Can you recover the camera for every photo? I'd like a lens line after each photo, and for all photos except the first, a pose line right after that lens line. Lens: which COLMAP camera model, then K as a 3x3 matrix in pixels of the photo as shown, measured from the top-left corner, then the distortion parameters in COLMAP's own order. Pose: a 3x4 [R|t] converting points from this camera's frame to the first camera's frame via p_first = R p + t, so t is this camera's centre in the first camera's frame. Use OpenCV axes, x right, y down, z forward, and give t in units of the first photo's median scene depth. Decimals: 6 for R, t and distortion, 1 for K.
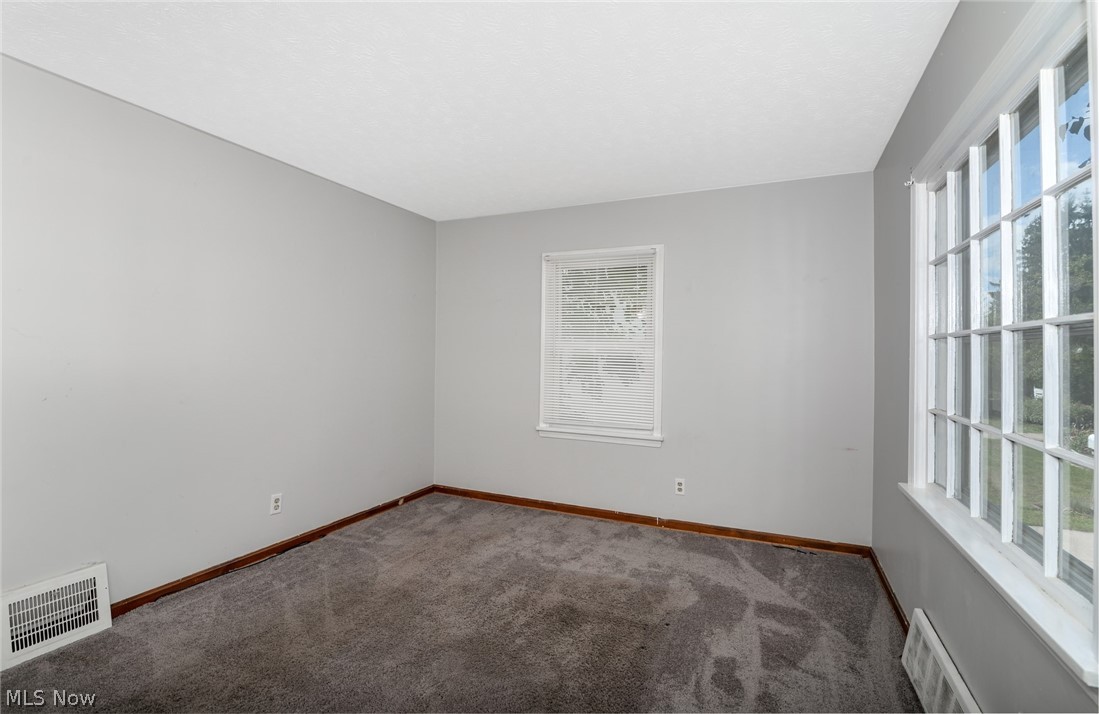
lens RADIAL K [[501.1, 0, 548.9], [0, 501.1, 349.9], [0, 0, 1]] dist [-0.020773, 0.000024]
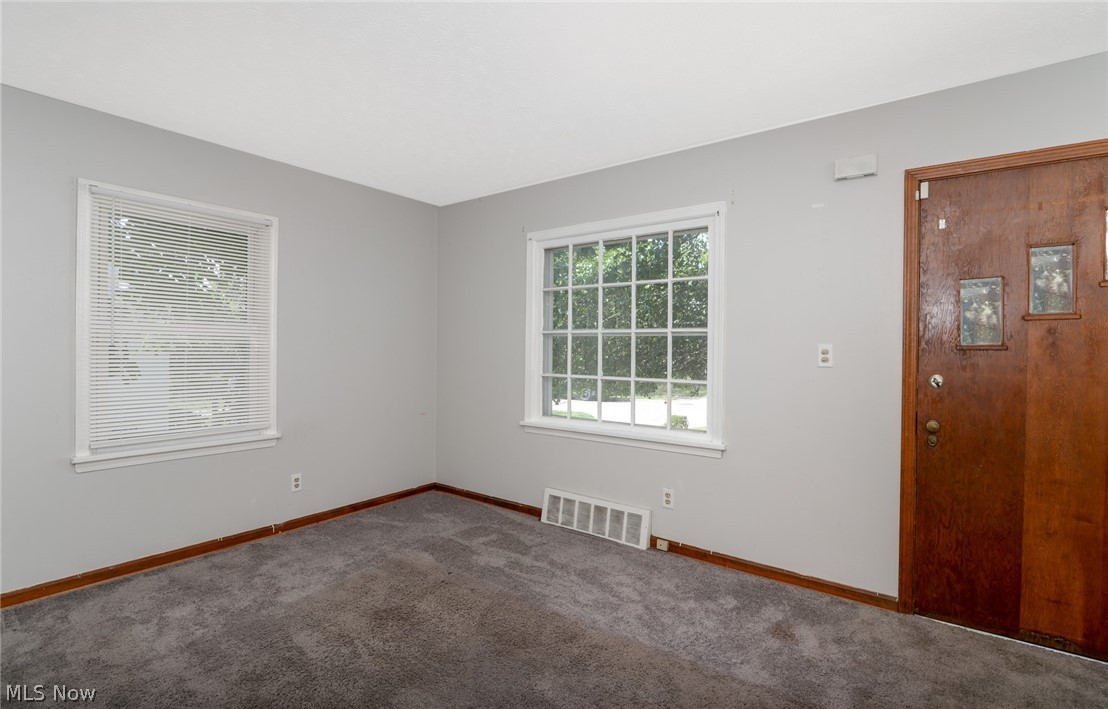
lens RADIAL K [[505.2, 0, 551.4], [0, 505.2, 352.3], [0, 0, 1]] dist [-0.020773, 0.000024]
pose [[0.216084, -0.017719, 0.976214, -0.554927], [-0.015706, 0.999643, 0.021621, 0.000726], [-0.976249, -0.020004, 0.215728, 0.336741]]
